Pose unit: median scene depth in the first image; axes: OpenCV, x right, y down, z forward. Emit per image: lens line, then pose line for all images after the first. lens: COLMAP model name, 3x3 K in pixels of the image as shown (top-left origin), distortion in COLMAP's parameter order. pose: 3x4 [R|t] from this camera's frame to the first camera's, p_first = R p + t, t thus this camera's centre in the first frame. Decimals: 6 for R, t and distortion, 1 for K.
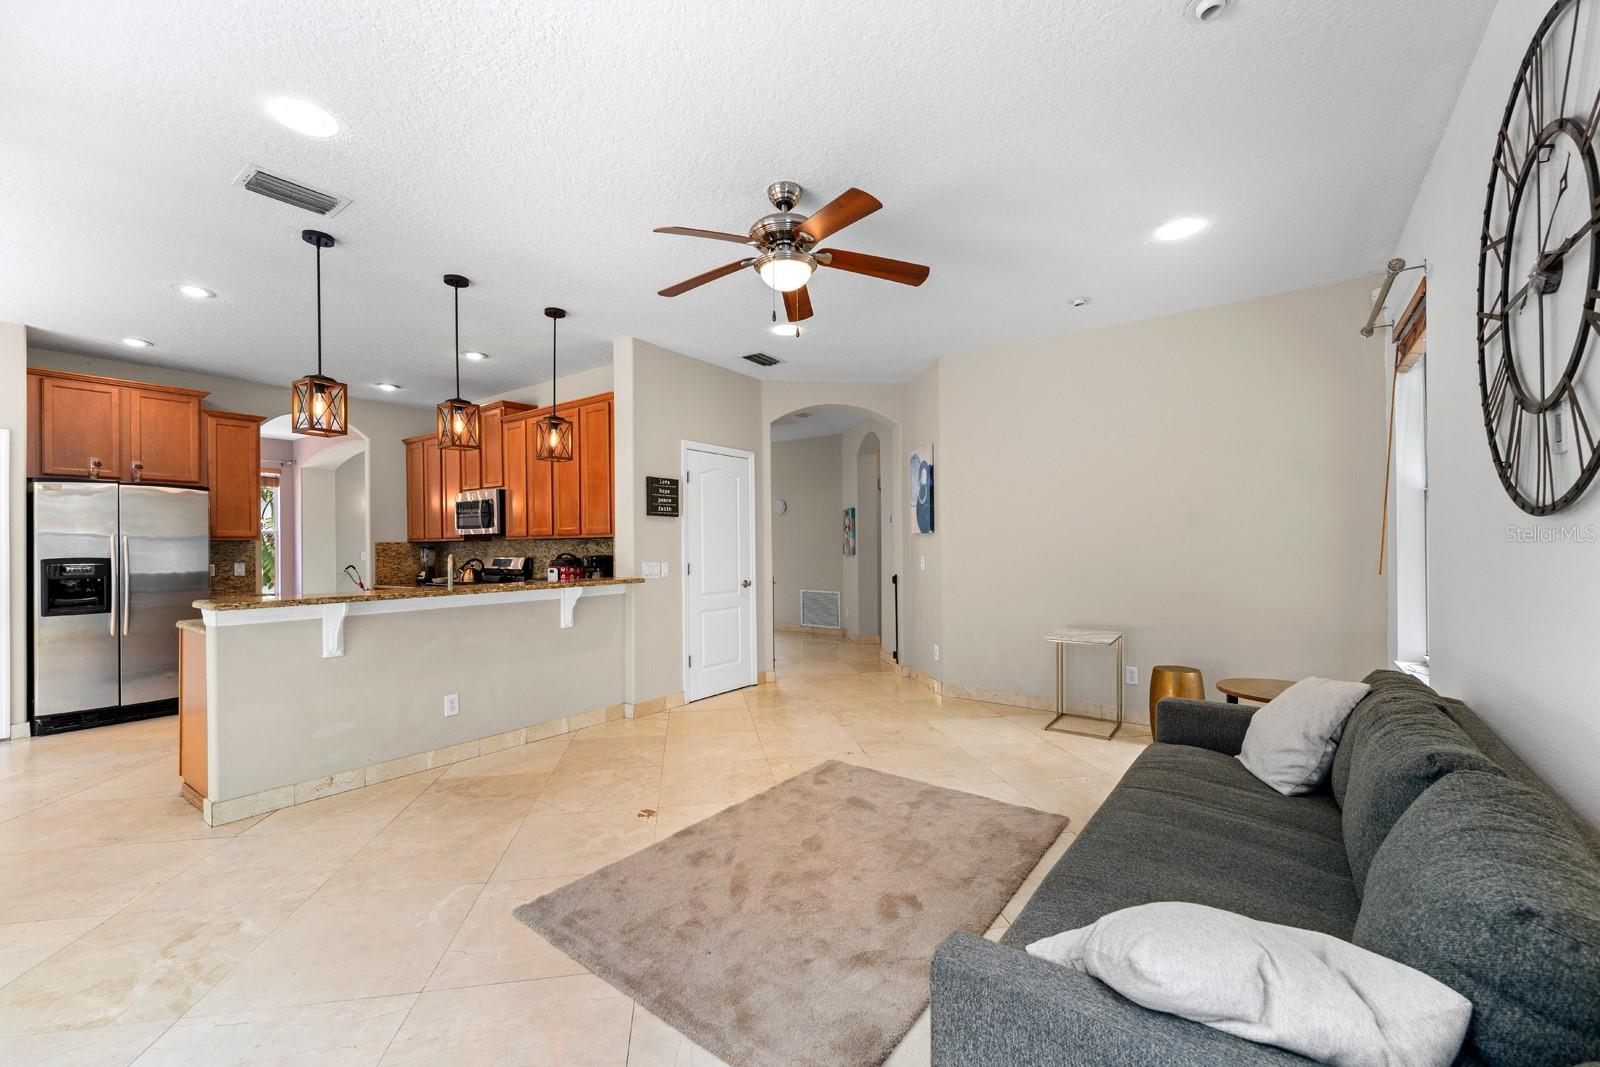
lens RADIAL K [[628.6, 0, 800.4], [0, 628.6, 544.8], [0, 0, 1]] dist [-0.001758, -0.000091]
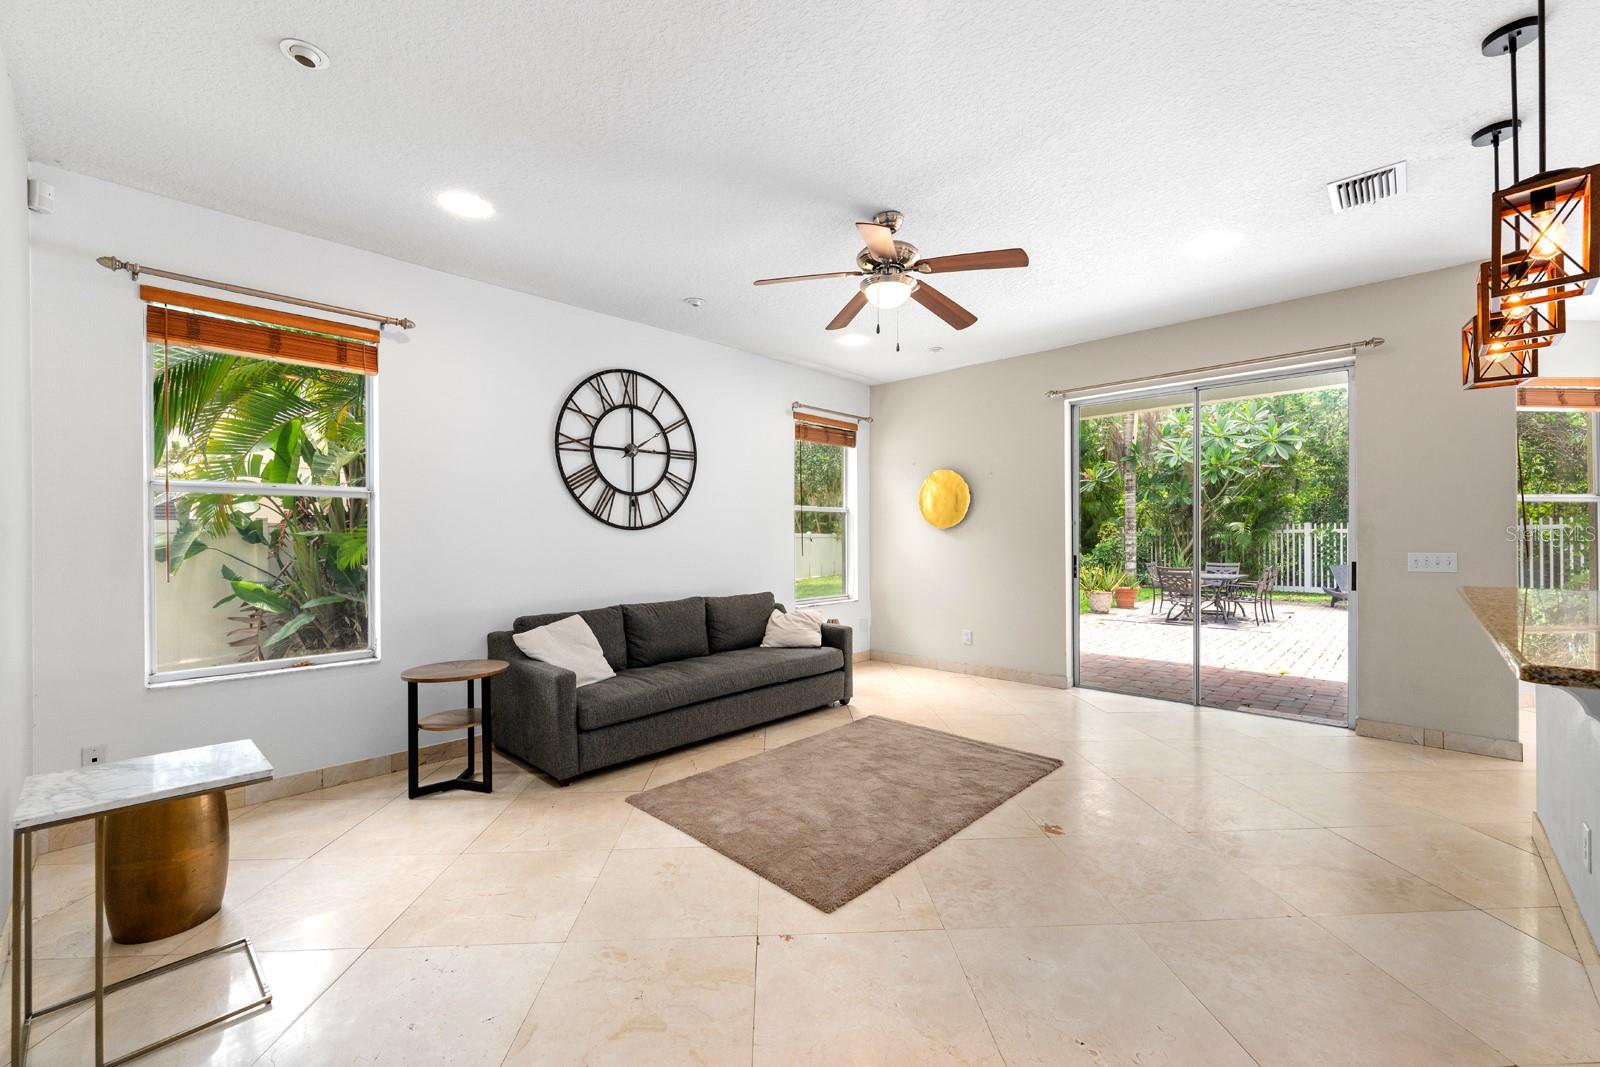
lens RADIAL K [[628.6, 0, 802.8], [0, 628.6, 537.4], [0, 0, 1]] dist [-0.001758, -0.000091]
pose [[-0.992016, 0.015371, 0.125173, -0.005312], [0.014274, 0.999851, -0.009663, 0.007494], [-0.125303, -0.007799, -0.992088, 1.636570]]
